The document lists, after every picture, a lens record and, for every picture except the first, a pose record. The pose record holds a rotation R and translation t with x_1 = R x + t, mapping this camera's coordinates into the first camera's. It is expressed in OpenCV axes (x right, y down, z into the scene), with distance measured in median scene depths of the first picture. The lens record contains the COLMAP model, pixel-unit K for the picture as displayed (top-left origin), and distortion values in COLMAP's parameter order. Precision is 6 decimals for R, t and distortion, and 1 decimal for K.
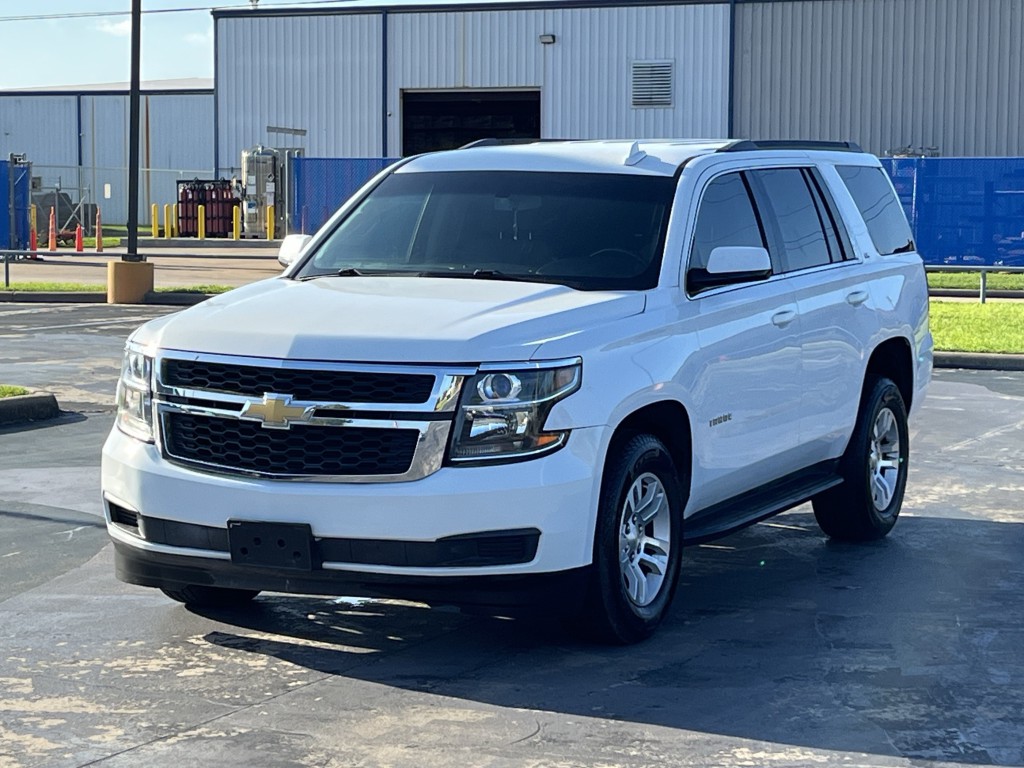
lens RADIAL K [[2402.8, 0, 513.6], [0, 2402.8, 387.1], [0, 0, 1]] dist [0.145713, 0.000000]
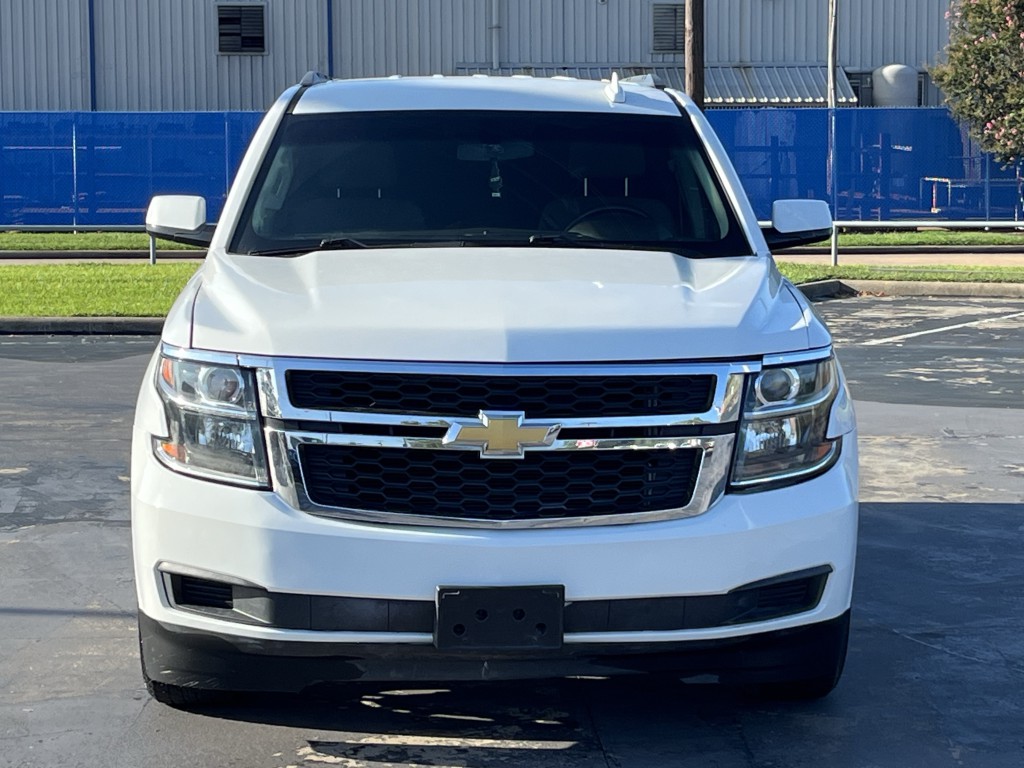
lens RADIAL K [[2402.8, 0, 513.5], [0, 2402.8, 389.3], [0, 0, 1]] dist [0.145713, 0.000000]
pose [[0.889020, -0.053848, 0.454692, -0.425821], [0.045747, 0.998538, 0.028808, -0.024623], [-0.455578, -0.004810, 0.890183, 0.348386]]
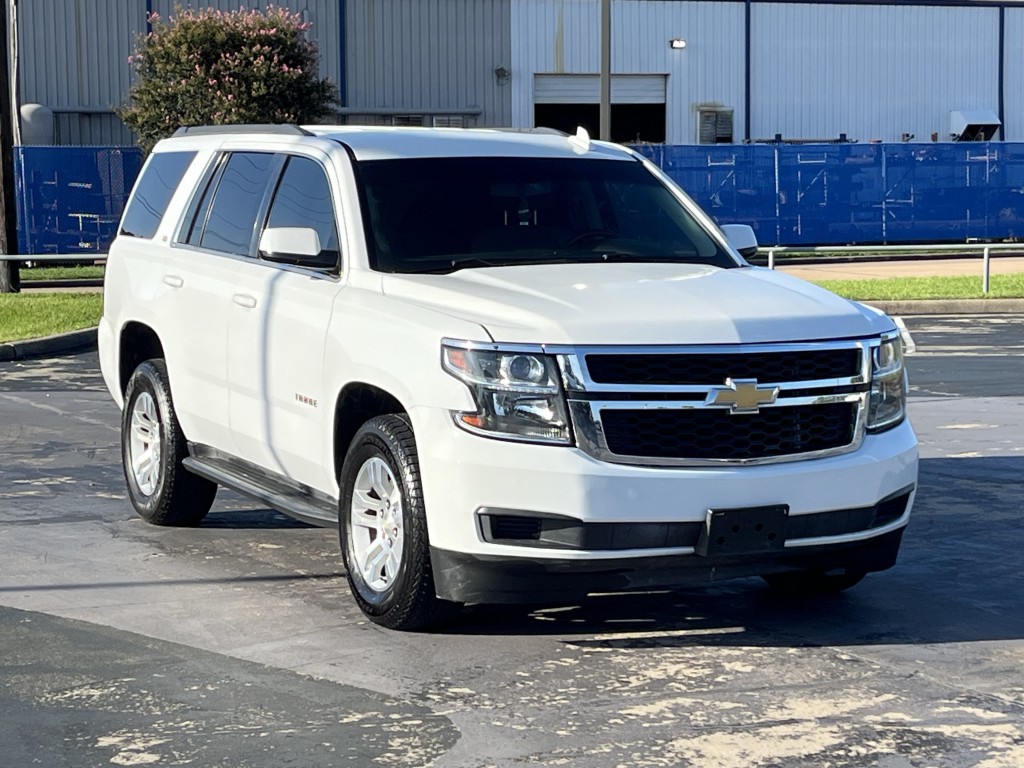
lens RADIAL K [[2402.8, 0, 507.9], [0, 2402.8, 377.2], [0, 0, 1]] dist [0.145713, 0.000000]
pose [[0.631263, -0.071938, 0.772225, -0.927212], [0.072601, 0.996798, 0.033511, -0.038300], [-0.772163, 0.034910, 0.634465, 0.442654]]
